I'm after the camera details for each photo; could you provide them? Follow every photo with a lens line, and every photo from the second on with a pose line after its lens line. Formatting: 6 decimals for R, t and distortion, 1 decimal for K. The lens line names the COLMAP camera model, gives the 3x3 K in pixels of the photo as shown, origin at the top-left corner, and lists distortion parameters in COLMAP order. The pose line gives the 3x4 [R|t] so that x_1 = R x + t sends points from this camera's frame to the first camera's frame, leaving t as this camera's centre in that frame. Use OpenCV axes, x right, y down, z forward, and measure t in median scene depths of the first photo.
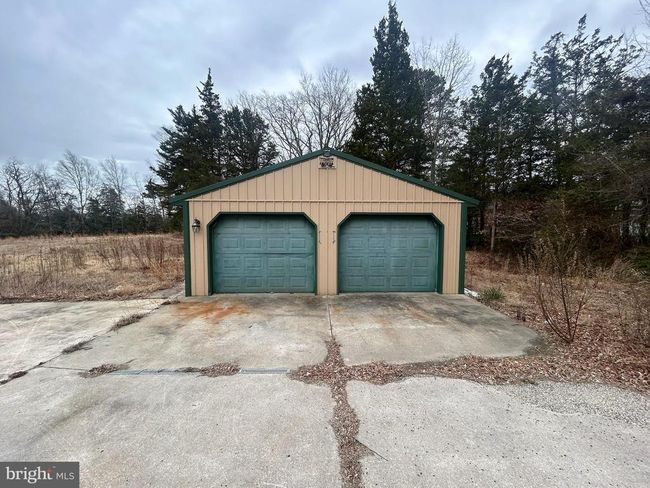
lens RADIAL K [[264.3, 0, 323.6], [0, 264.3, 243.2], [0, 0, 1]] dist [0.000367, 0.000414]
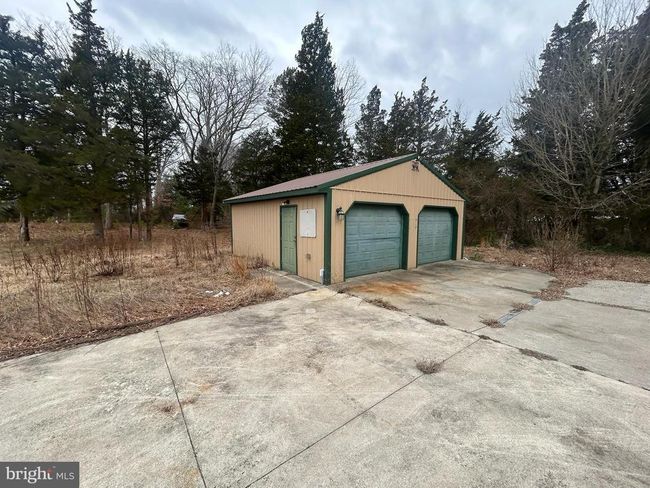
lens RADIAL K [[264.3, 0, 323.6], [0, 264.3, 243.2], [0, 0, 1]] dist [0.000367, 0.000414]
pose [[0.814453, -0.055172, 0.577601, -1.109380], [0.032649, 0.998249, 0.049316, -0.006353], [-0.579311, -0.021308, 0.814828, 0.206032]]
